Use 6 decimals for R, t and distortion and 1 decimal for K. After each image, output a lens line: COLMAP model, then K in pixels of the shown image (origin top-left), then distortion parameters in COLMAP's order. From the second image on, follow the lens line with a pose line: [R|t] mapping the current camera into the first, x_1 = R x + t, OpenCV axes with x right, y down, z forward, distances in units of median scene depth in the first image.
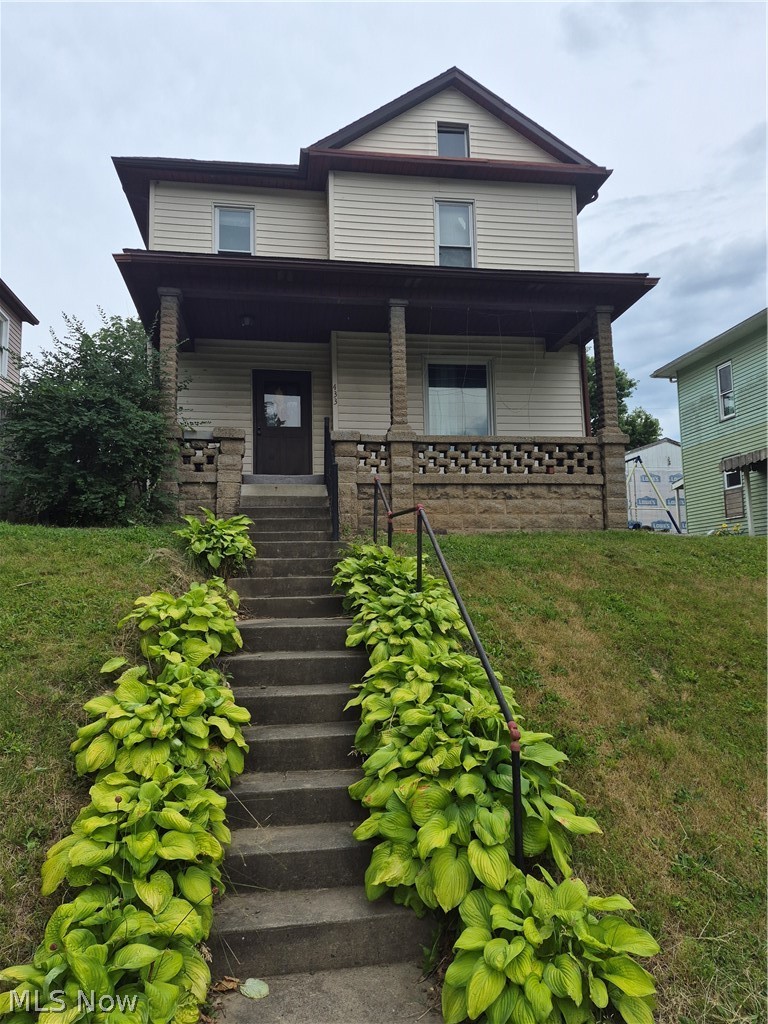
lens RADIAL K [[712.1, 0, 381.3], [0, 712.1, 499.0], [0, 0, 1]] dist [0.098784, -0.108449]
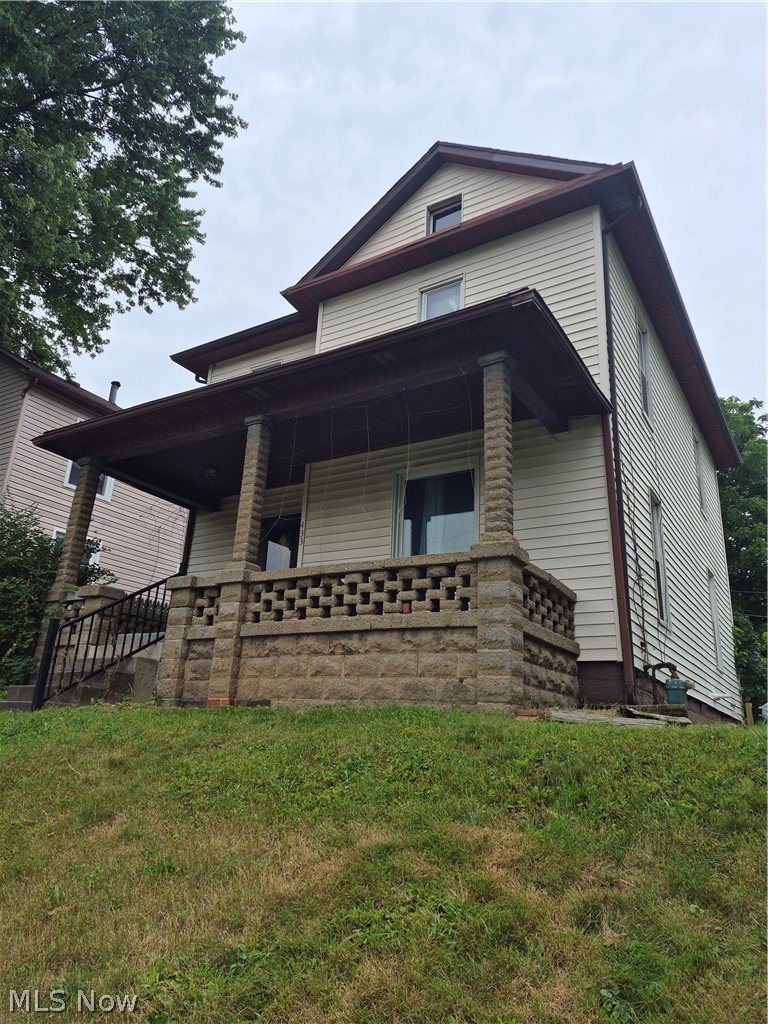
lens RADIAL K [[712.1, 0, 381.3], [0, 712.1, 499.0], [0, 0, 1]] dist [0.098784, -0.108449]
pose [[0.754243, -0.158979, -0.637058, 0.657751], [0.016001, 0.974407, -0.224221, 0.009258], [0.656400, 0.158923, 0.737484, 0.488484]]
